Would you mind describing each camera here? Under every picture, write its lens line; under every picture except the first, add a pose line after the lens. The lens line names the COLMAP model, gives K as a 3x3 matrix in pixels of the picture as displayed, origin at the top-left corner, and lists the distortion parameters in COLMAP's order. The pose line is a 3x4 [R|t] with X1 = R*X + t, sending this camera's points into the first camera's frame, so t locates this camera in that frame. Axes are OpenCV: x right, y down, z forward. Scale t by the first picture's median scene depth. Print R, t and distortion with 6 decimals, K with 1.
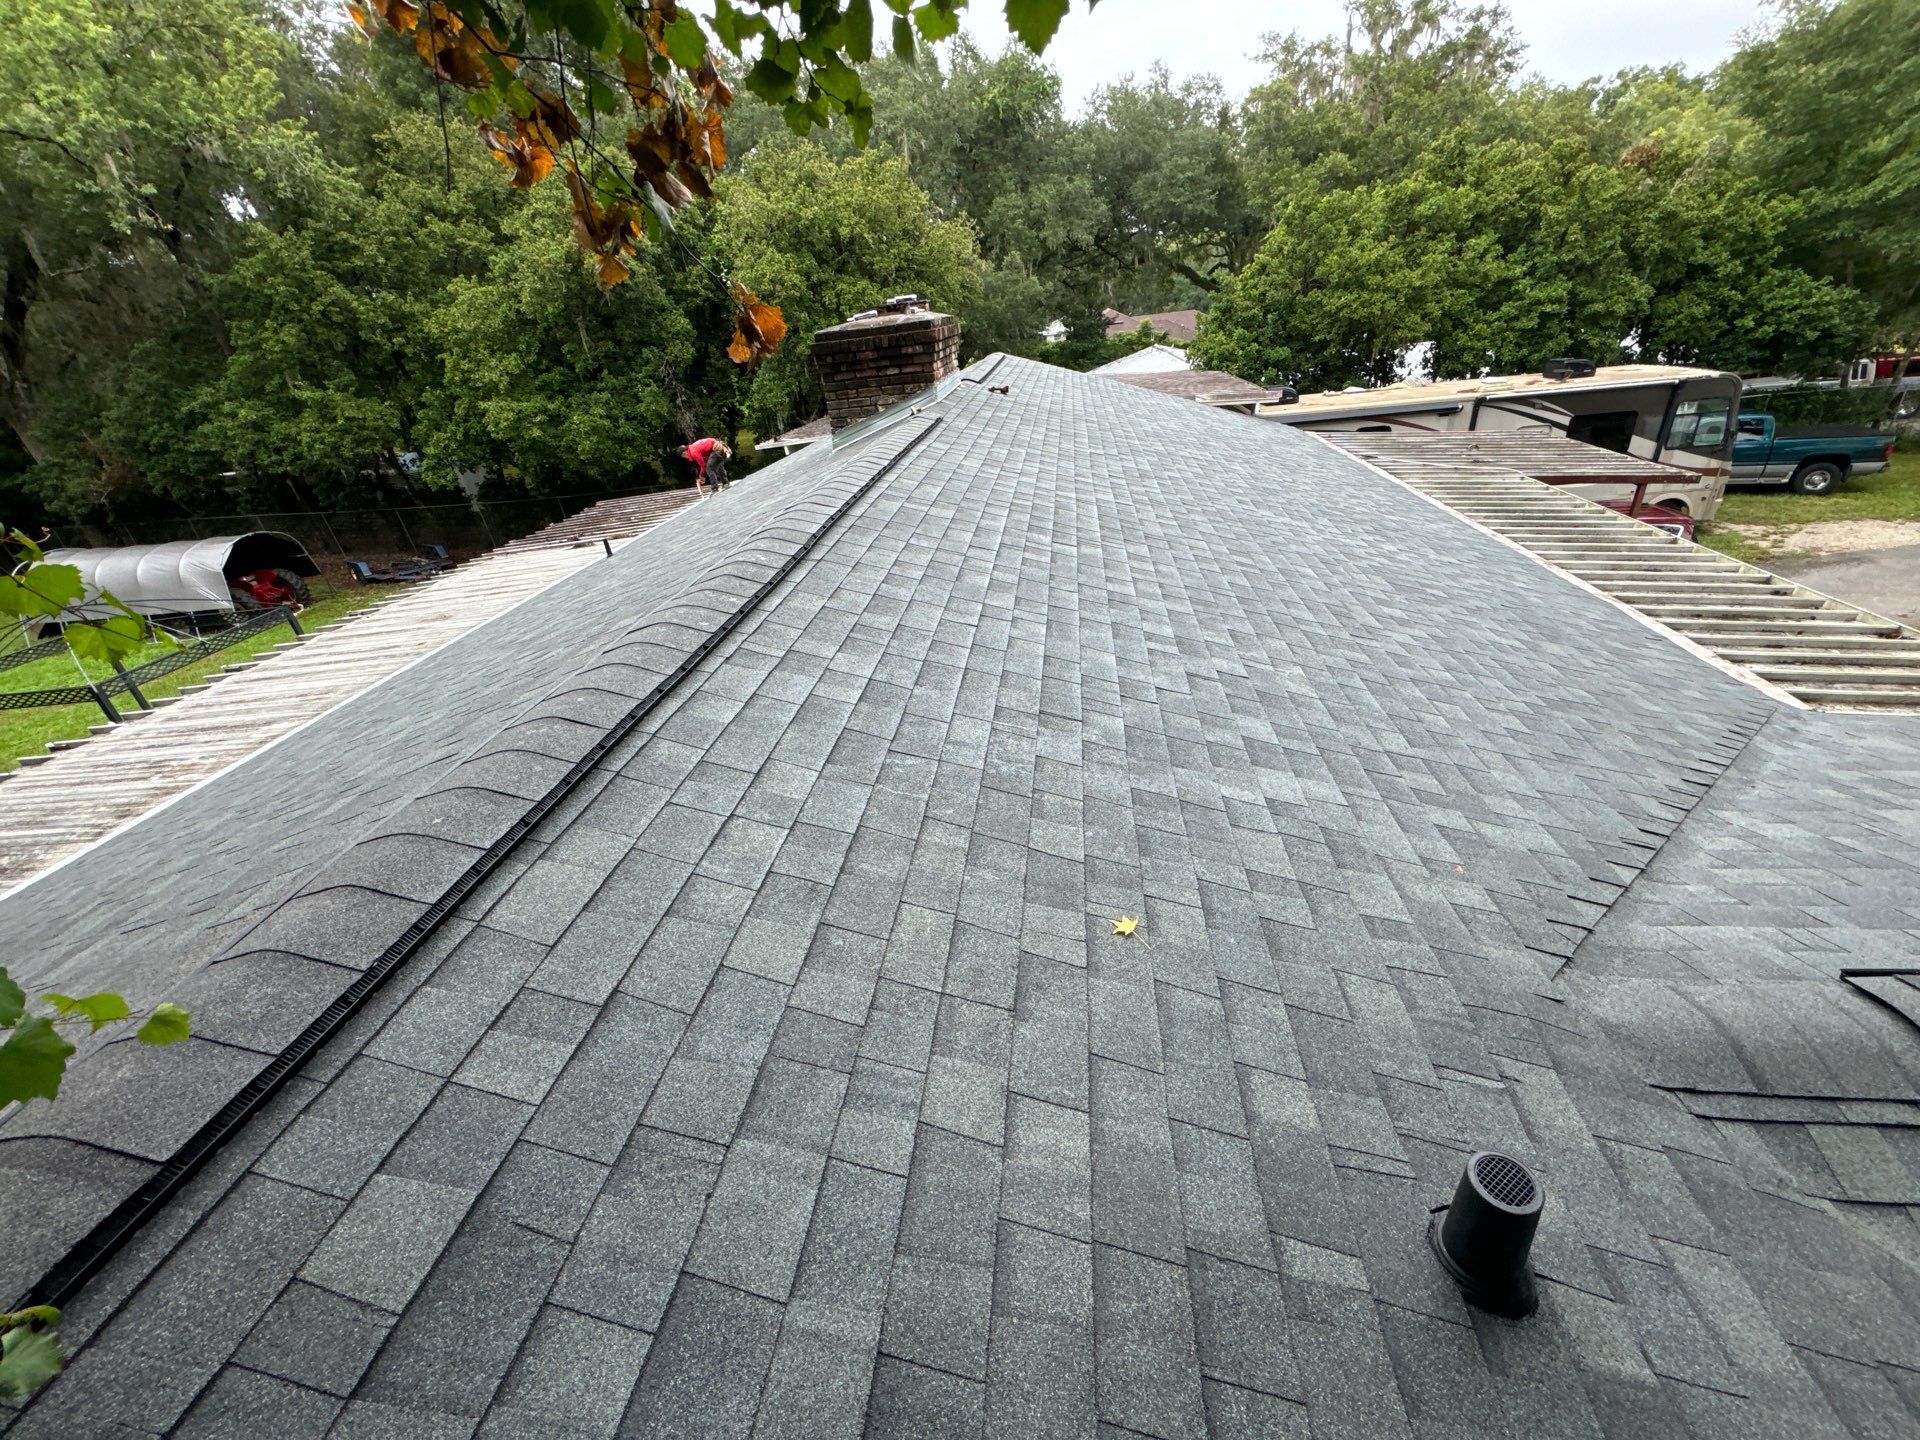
lens RADIAL K [[764.5, 0, 960.5], [0, 764.5, 724.7], [0, 0, 1]] dist [-0.003919, 0.000337]
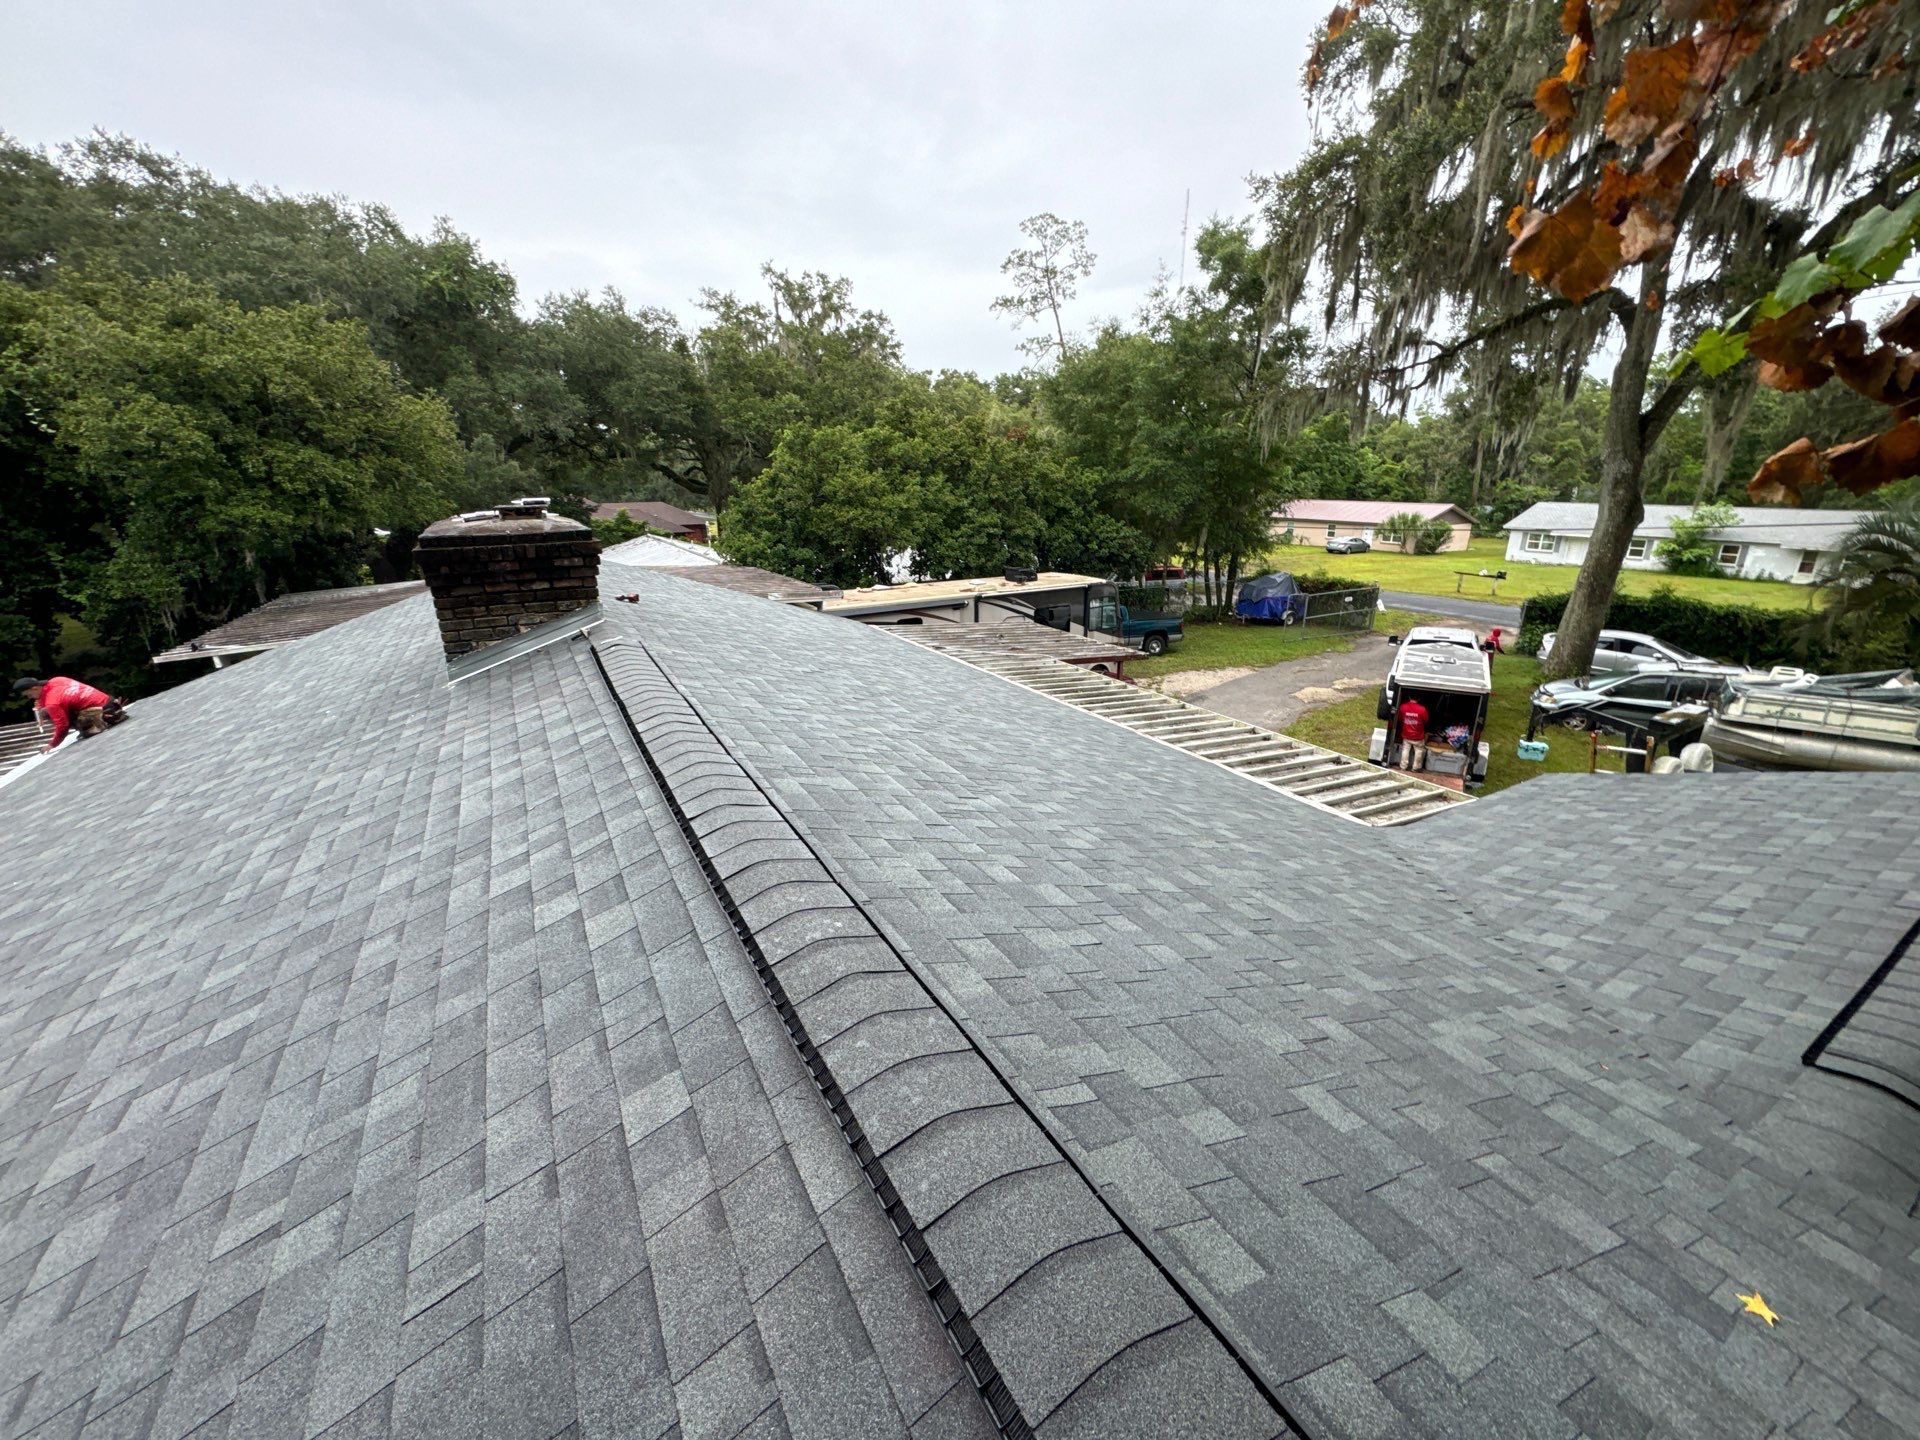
lens RADIAL K [[764.5, 0, 958.3], [0, 764.5, 721.7], [0, 0, 1]] dist [-0.003919, 0.000337]
pose [[0.792185, -0.094807, 0.602872, -0.100519], [0.222648, 0.964669, -0.140860, -0.048575], [-0.568217, 0.245815, 0.785305, 0.066790]]
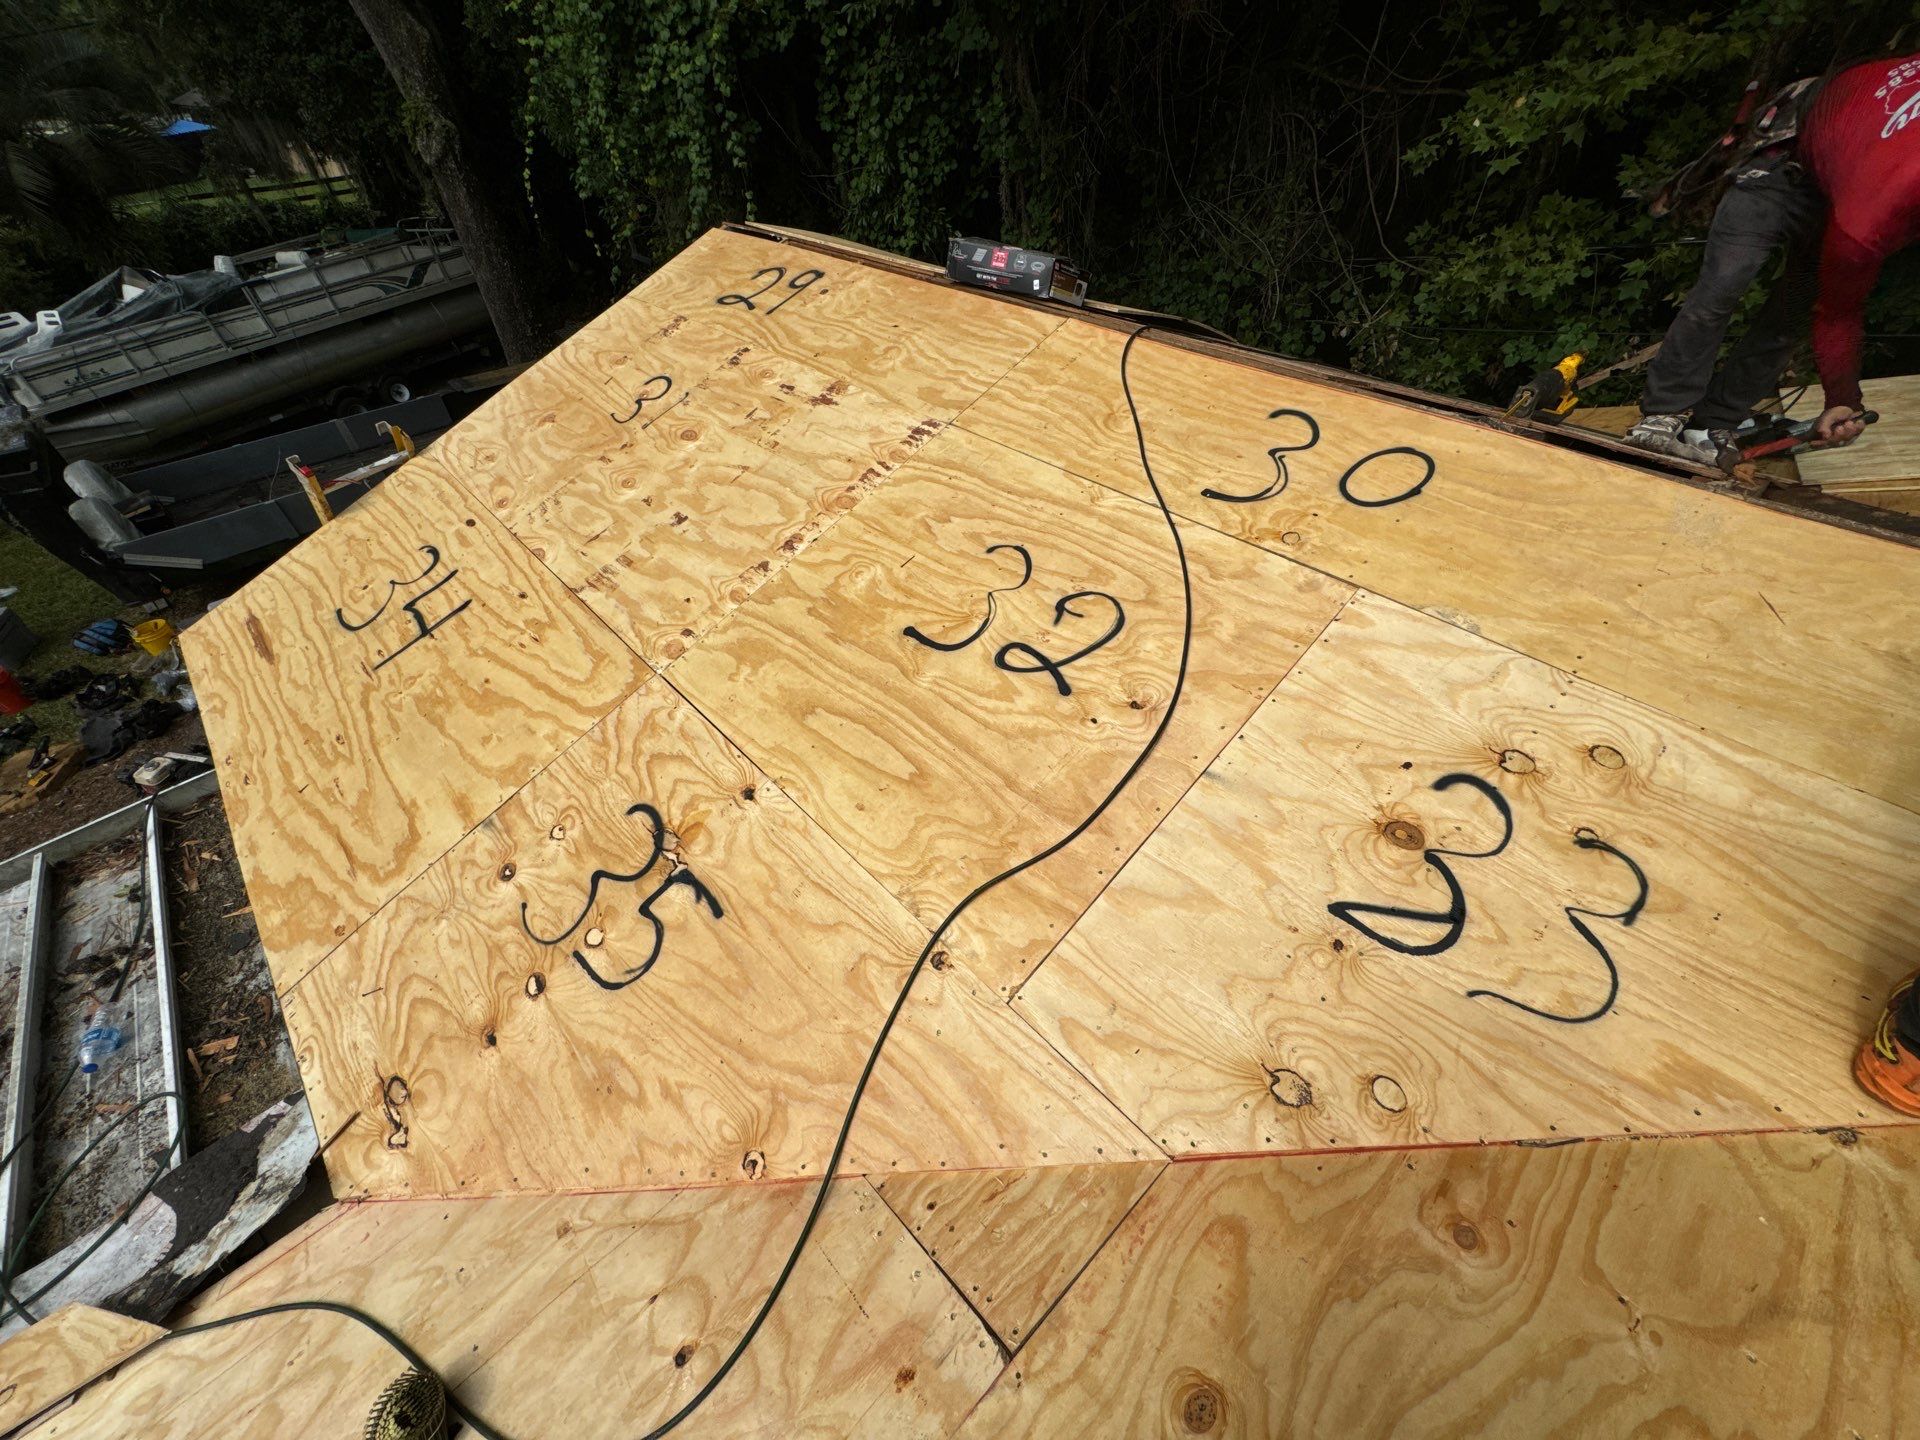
lens RADIAL K [[764.5, 0, 952.4], [0, 764.5, 716.8], [0, 0, 1]] dist [-0.003919, 0.000337]
pose [[-0.756933, -0.344654, 0.555217, 0.193449], [0.402750, 0.423045, 0.811680, -0.066165], [-0.514630, 0.838002, -0.181408, 0.179102]]
